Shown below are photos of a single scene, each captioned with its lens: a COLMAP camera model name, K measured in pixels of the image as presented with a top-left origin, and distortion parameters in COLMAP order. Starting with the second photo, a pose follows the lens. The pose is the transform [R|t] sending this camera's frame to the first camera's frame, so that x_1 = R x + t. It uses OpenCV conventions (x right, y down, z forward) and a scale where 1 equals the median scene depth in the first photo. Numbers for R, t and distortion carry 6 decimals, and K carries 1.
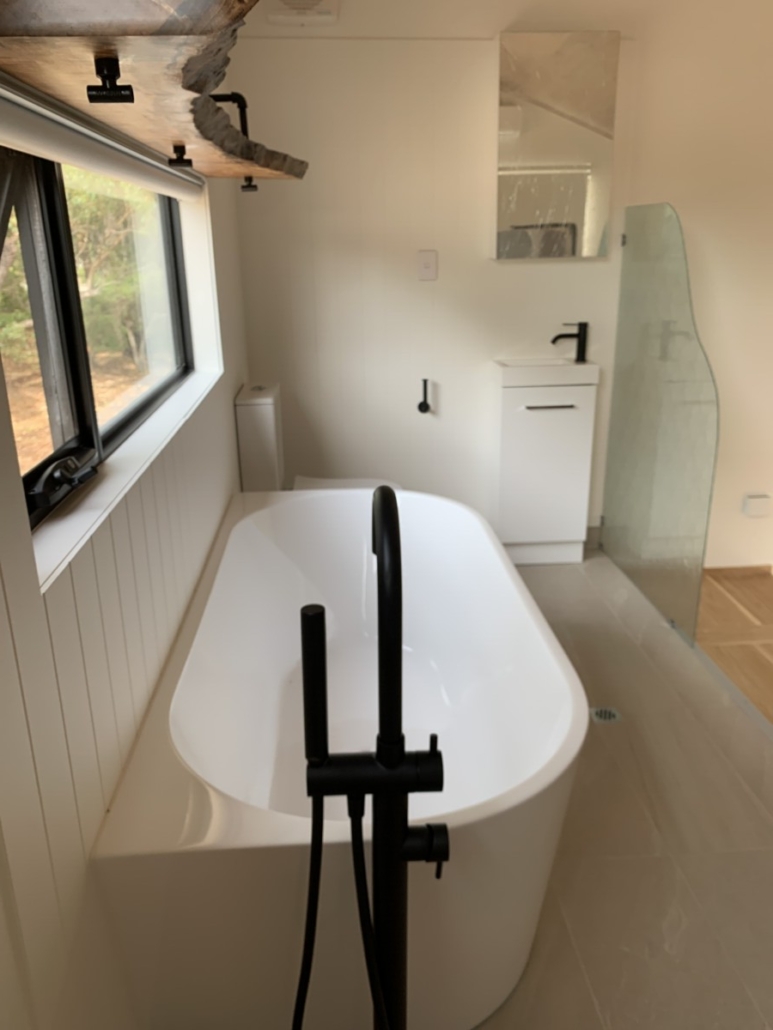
lens RADIAL K [[792.0, 0, 383.2], [0, 792.0, 507.9], [0, 0, 1]] dist [0.028385, -0.033889]
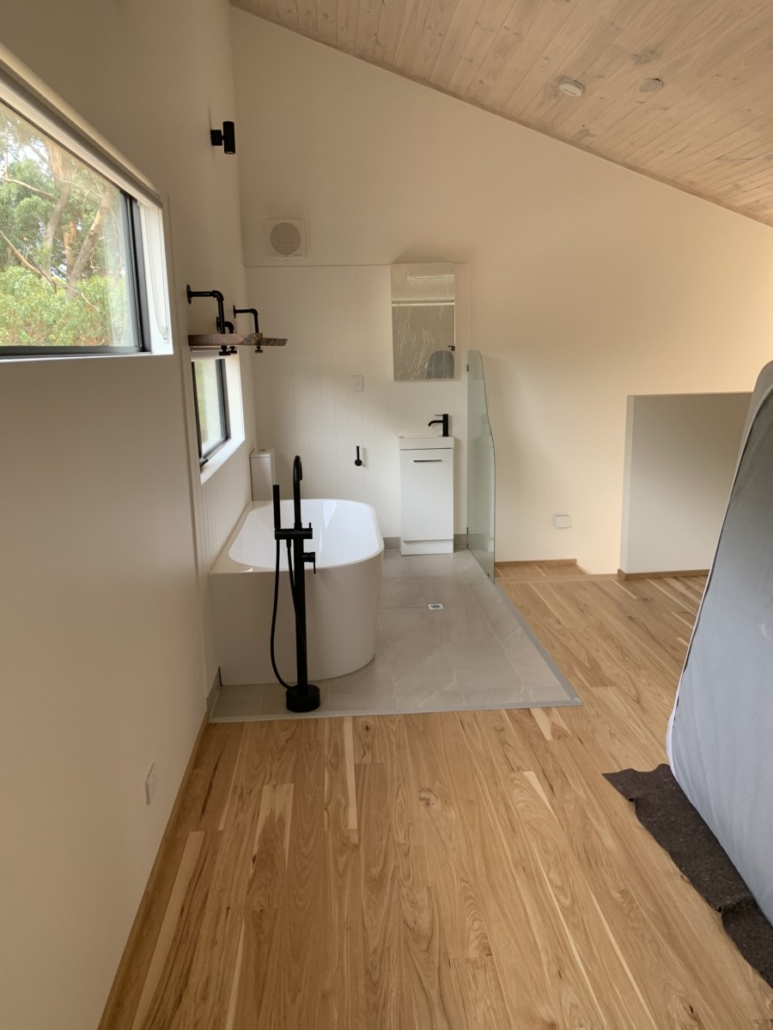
lens RADIAL K [[792.0, 0, 386.6], [0, 792.0, 519.7], [0, 0, 1]] dist [0.028385, -0.033889]
pose [[0.999960, -0.008943, -0.000043, 0.131737], [0.008891, 0.994636, -0.103057, 0.205403], [0.000964, 0.103052, 0.994675, -0.828188]]
